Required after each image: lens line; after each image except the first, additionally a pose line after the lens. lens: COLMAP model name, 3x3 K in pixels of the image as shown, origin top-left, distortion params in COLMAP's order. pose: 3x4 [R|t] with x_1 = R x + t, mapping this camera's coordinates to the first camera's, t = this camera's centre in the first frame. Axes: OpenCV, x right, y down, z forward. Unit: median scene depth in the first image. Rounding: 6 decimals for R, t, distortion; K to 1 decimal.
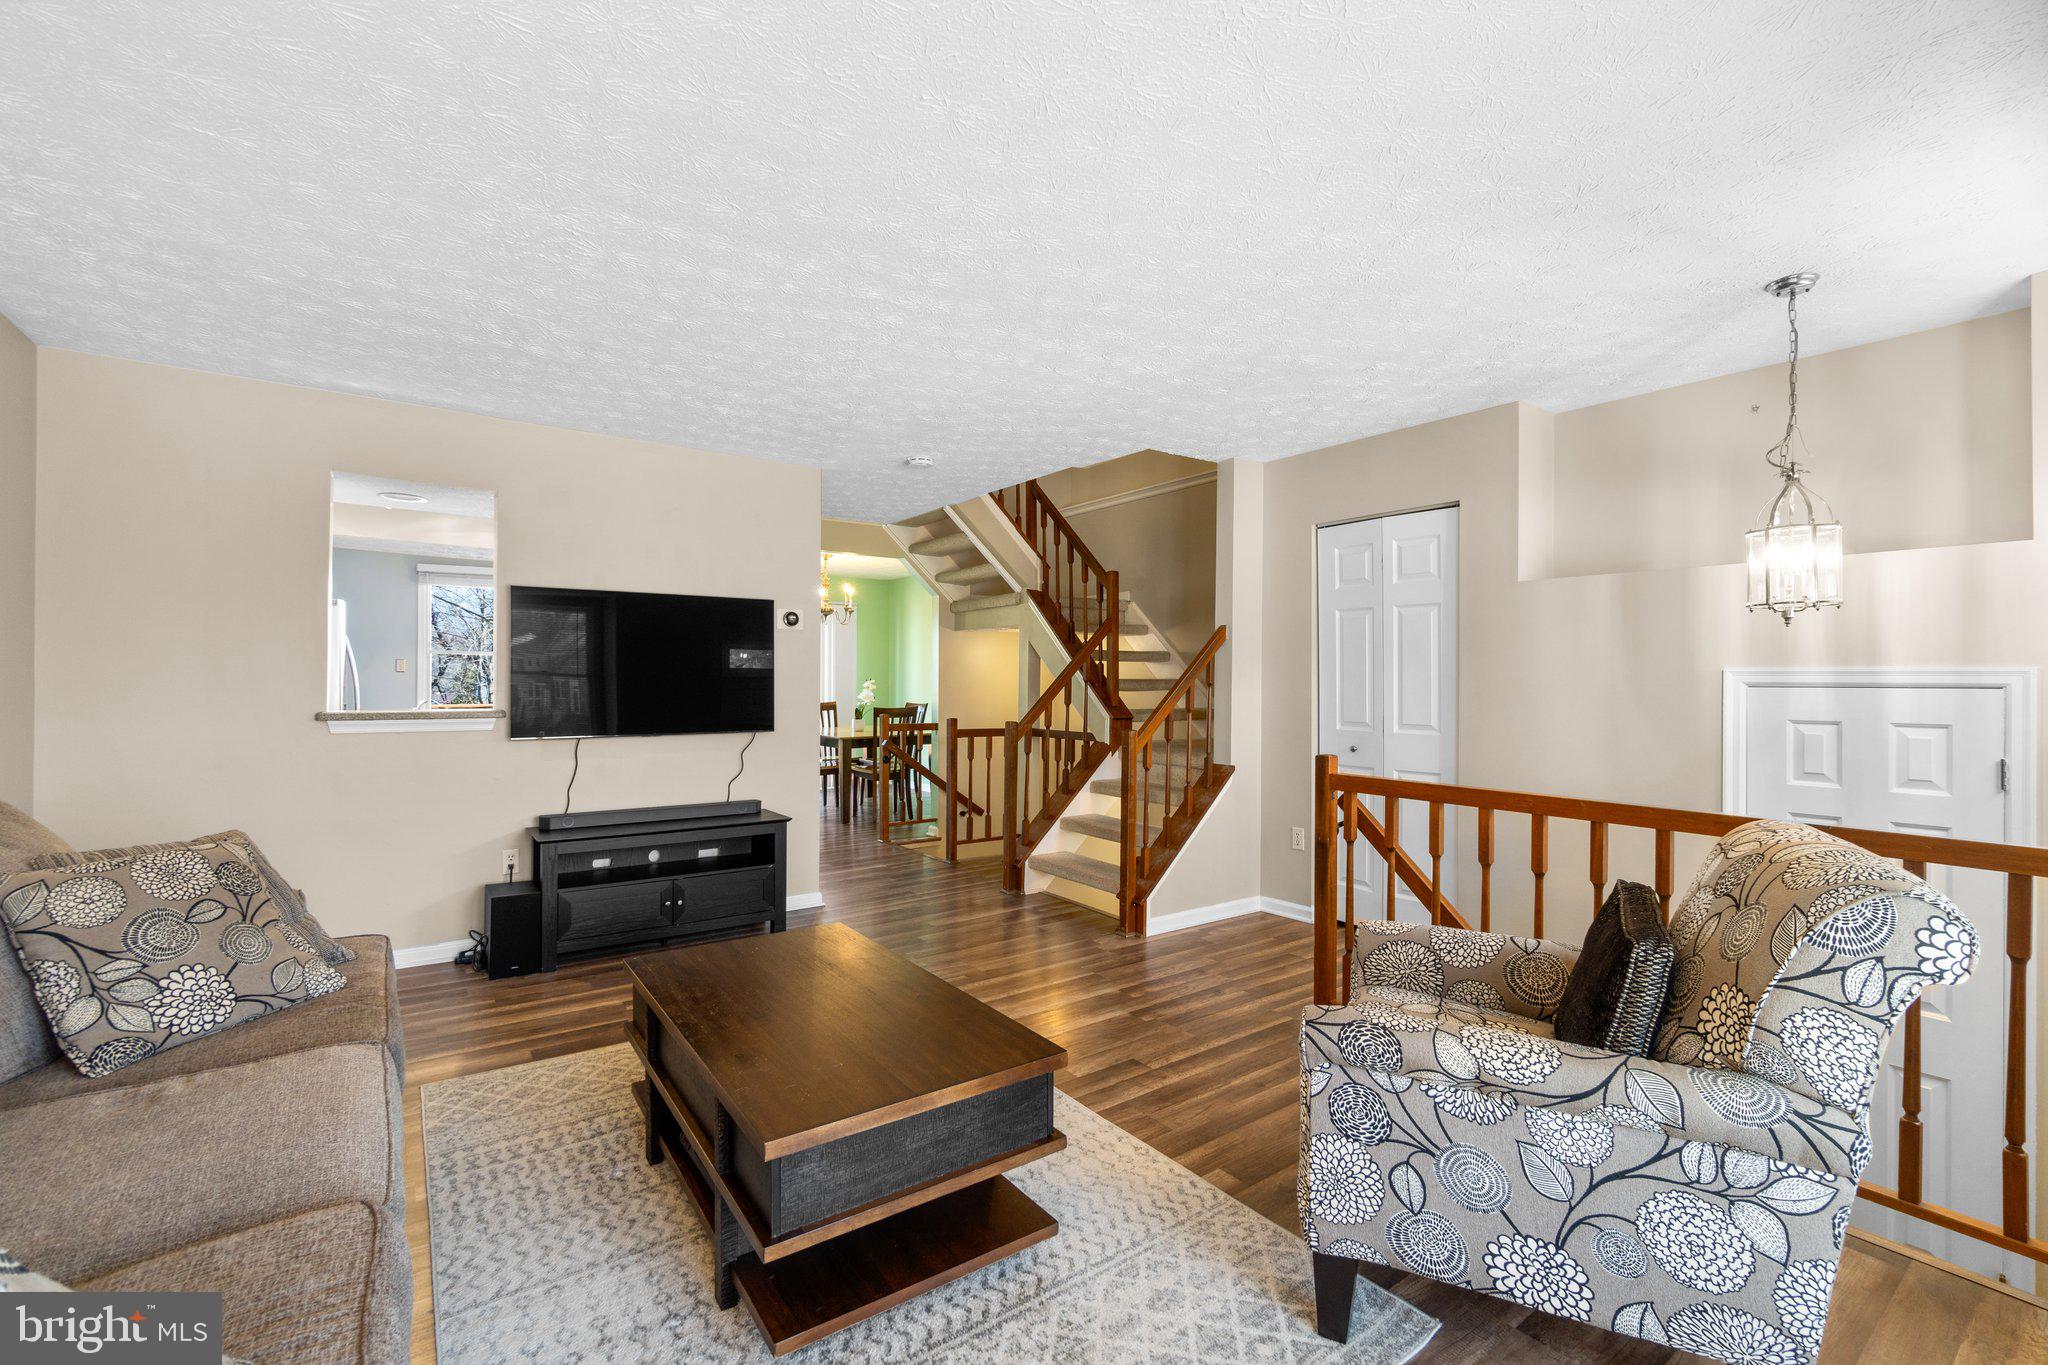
lens RADIAL K [[882.0, 0, 1020.6], [0, 882.0, 679.8], [0, 0, 1]] dist [-0.002611, 0.000511]
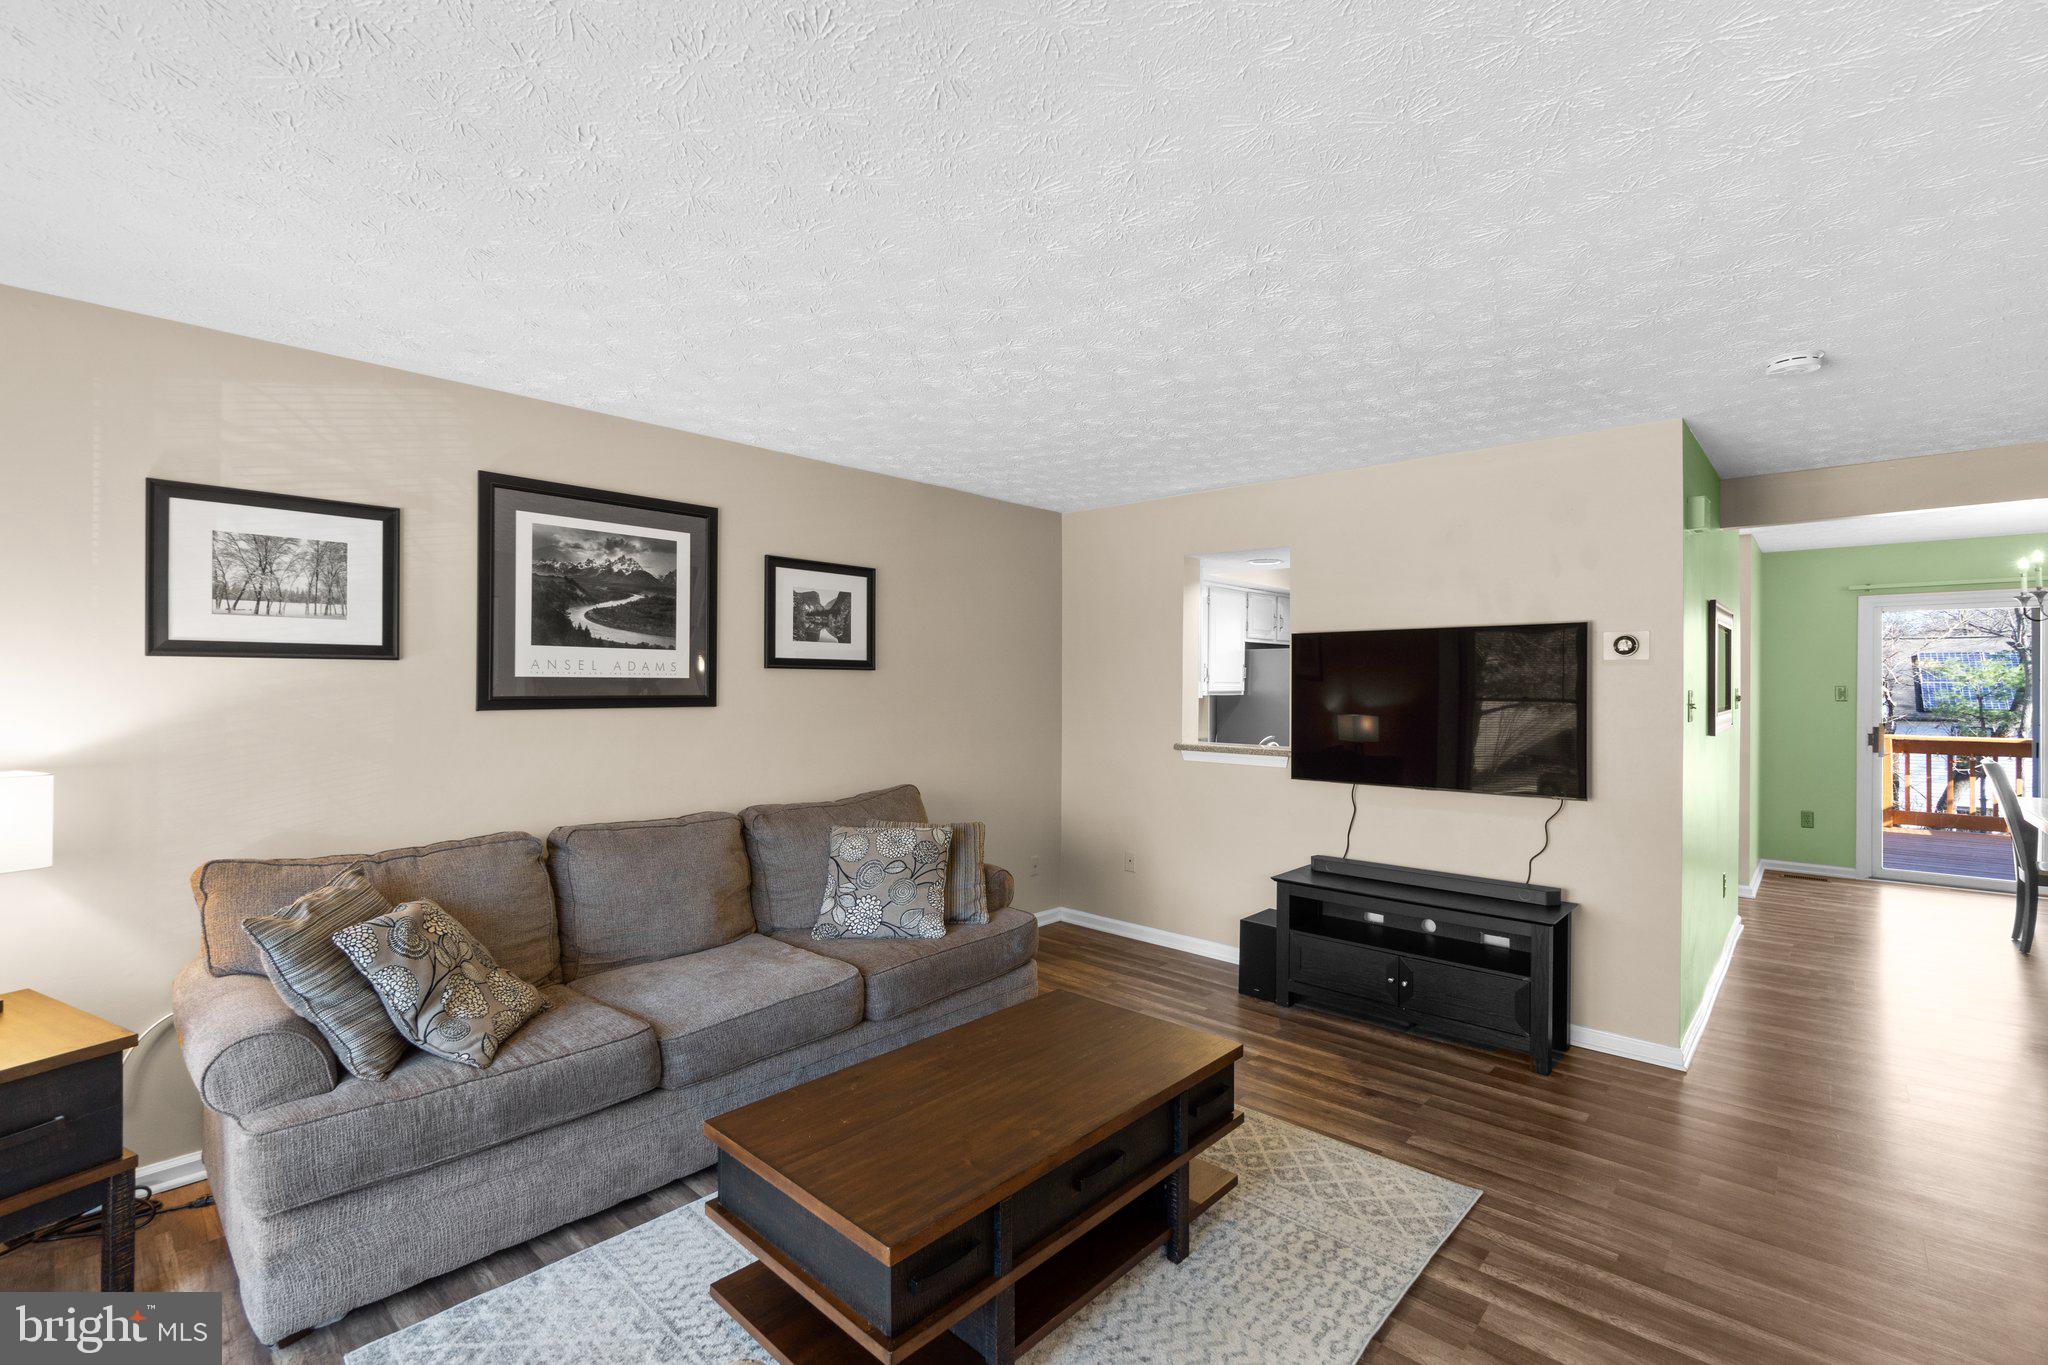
lens RADIAL K [[882.0, 0, 1020.6], [0, 882.0, 679.8], [0, 0, 1]] dist [-0.002611, 0.000511]
pose [[0.204173, -0.010827, -0.978875, 0.395996], [-0.000564, 0.999937, -0.011177, -0.038986], [0.978935, 0.002834, 0.204154, 0.451195]]
